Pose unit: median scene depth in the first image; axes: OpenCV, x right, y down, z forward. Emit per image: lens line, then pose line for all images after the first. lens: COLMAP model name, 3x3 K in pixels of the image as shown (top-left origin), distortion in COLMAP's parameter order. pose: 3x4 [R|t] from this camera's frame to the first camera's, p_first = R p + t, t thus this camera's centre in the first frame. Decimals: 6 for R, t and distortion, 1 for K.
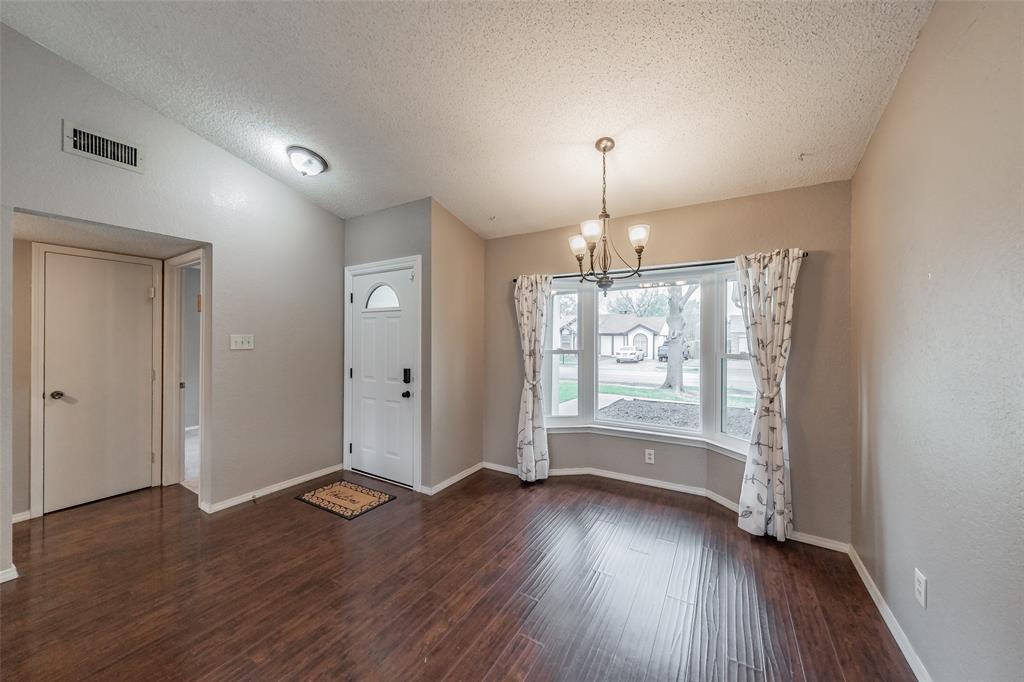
lens RADIAL K [[356.5, 0, 517.0], [0, 356.5, 337.5], [0, 0, 1]] dist [-0.000064, -0.000089]
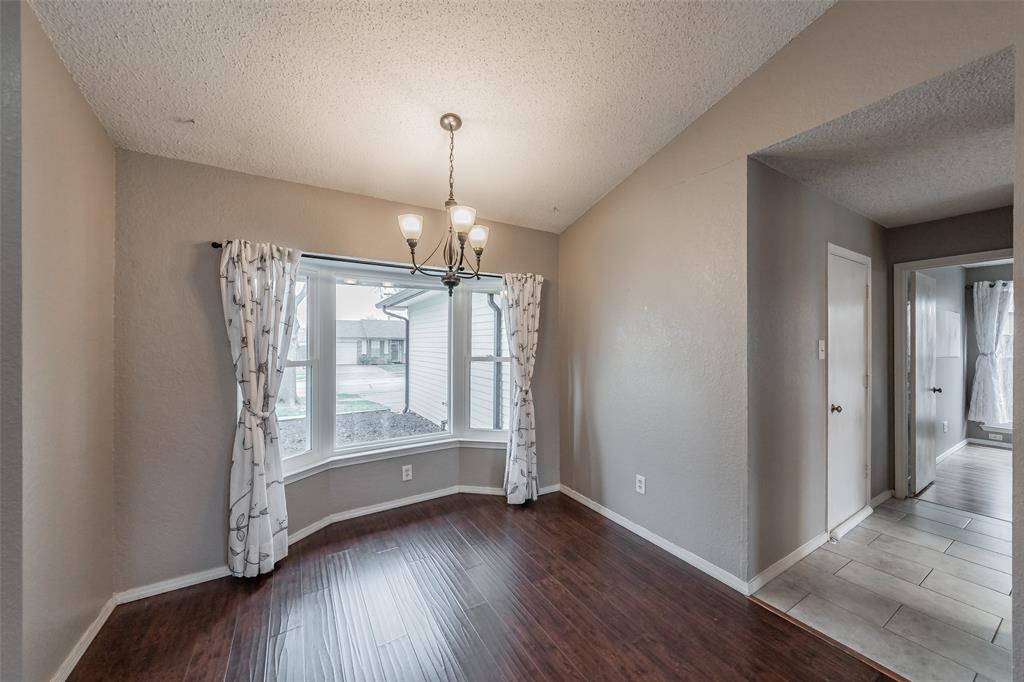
lens RADIAL K [[372.1, 0, 527.7], [0, 372.1, 341.8], [0, 0, 1]] dist [0.001090, 0.000007]
pose [[0.456465, -0.000222, 0.889741, -0.444446], [0.000778, 1.000000, -0.000150, -0.001948], [-0.889741, 0.000761, 0.456465, 0.385010]]
